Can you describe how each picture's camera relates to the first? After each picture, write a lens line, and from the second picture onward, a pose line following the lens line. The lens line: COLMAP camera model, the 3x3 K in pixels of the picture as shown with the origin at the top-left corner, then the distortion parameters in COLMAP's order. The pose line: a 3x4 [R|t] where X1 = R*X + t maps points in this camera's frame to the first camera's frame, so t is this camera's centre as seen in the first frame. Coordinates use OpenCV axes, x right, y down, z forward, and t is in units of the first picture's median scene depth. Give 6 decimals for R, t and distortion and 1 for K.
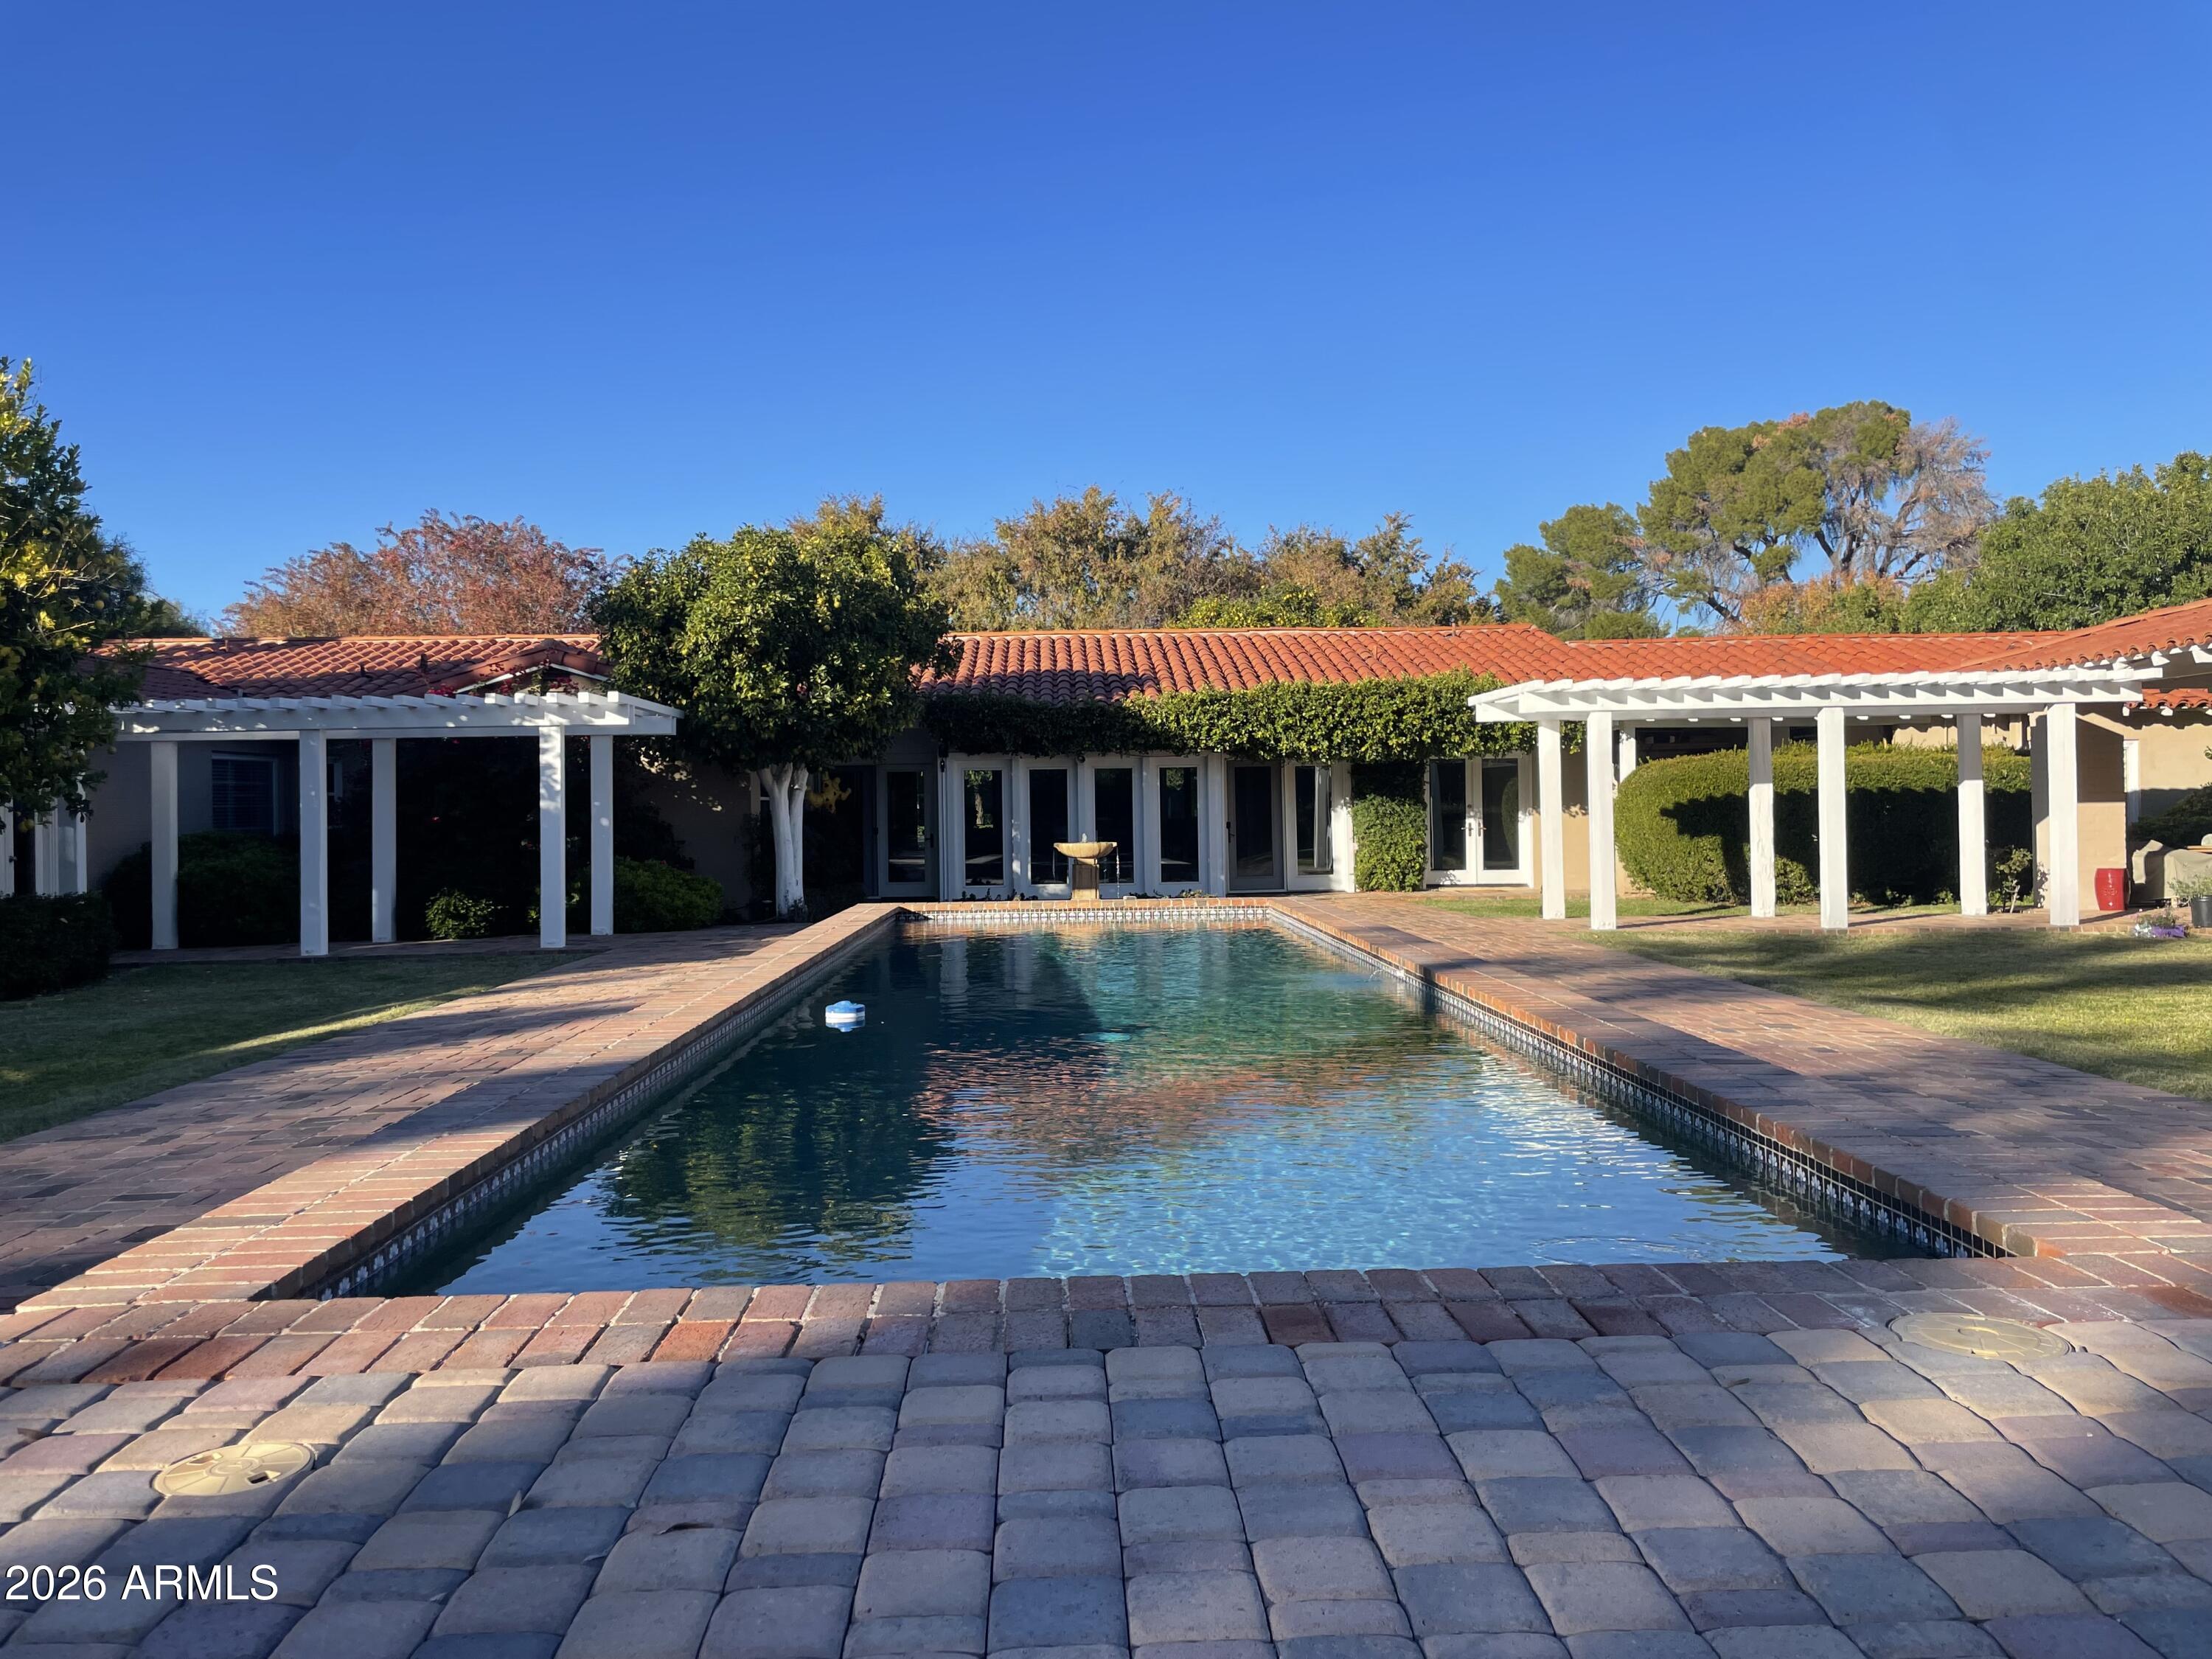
lens RADIAL K [[1704.2, 0, 1105.3], [0, 1704.2, 827.6], [0, 0, 1]] dist [0.074992, -0.014354]
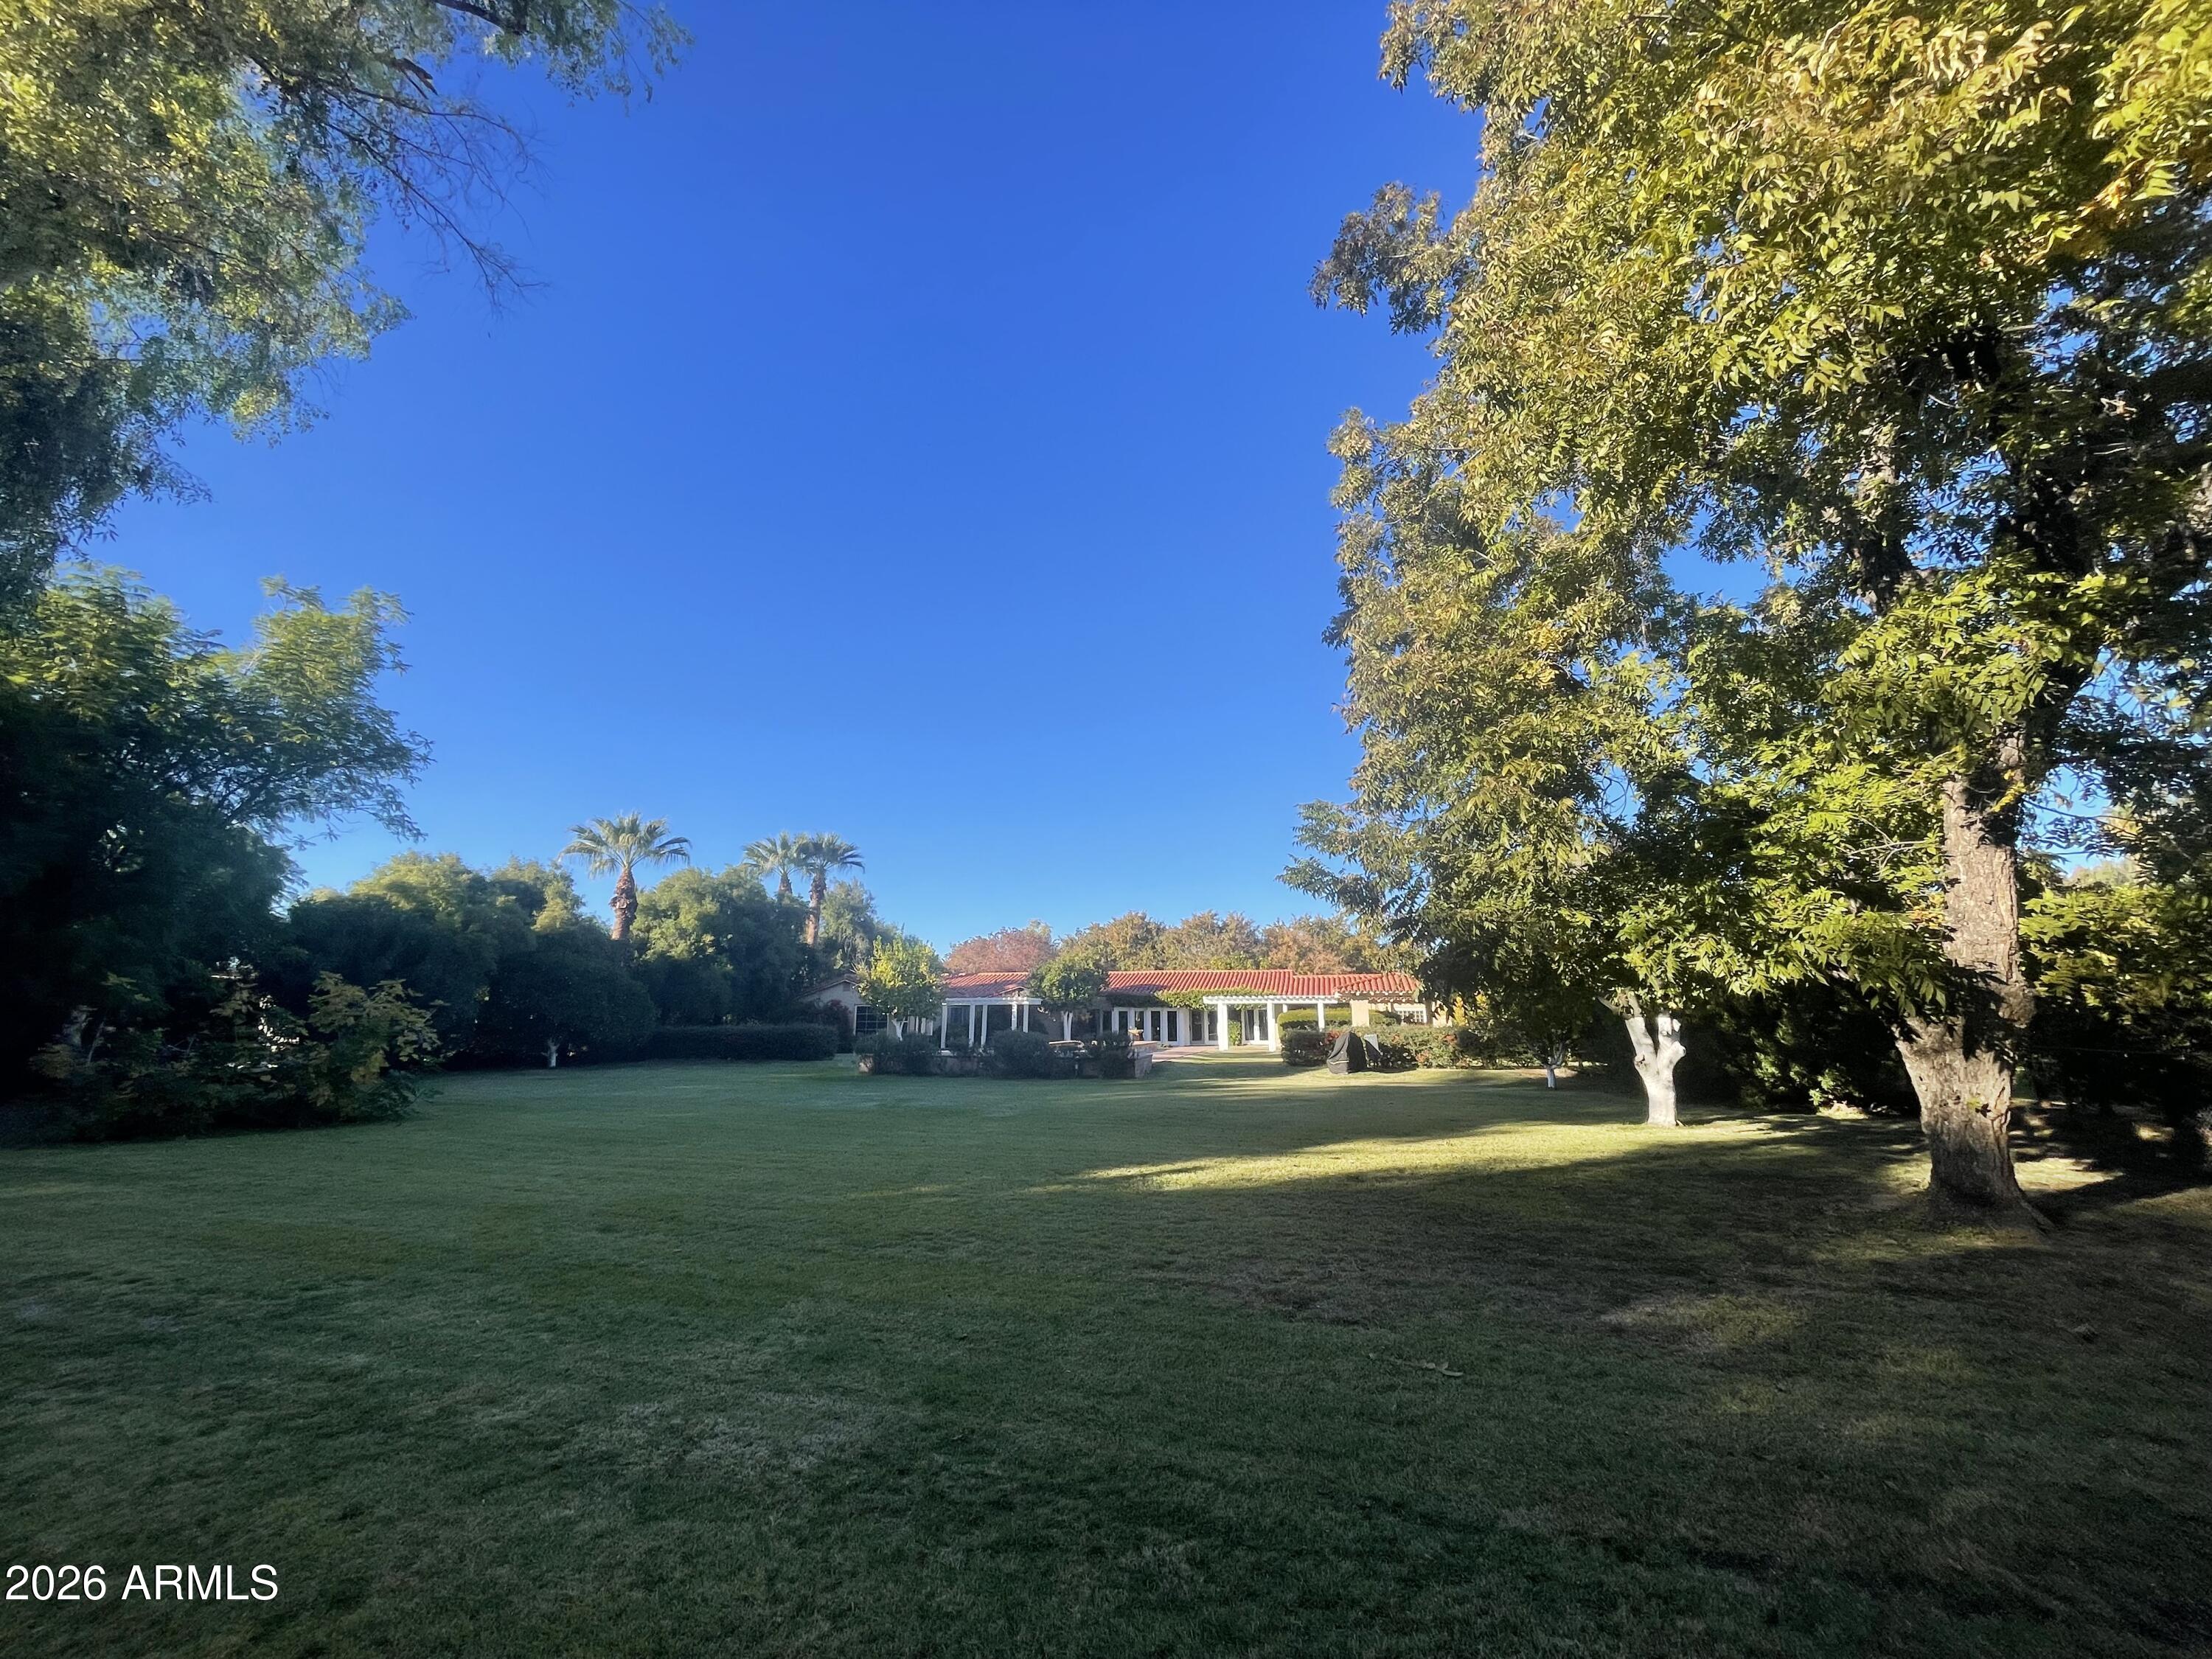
lens RADIAL K [[887.0, 0, 1106.3], [0, 887.0, 830.8], [0, 0, 1]] dist [0.002911, 0.000380]
pose [[0.964030, -0.032704, -0.263773, 0.505580], [-0.023874, 0.977736, -0.208476, -0.013104], [0.264719, 0.207275, 0.941786, -1.177153]]
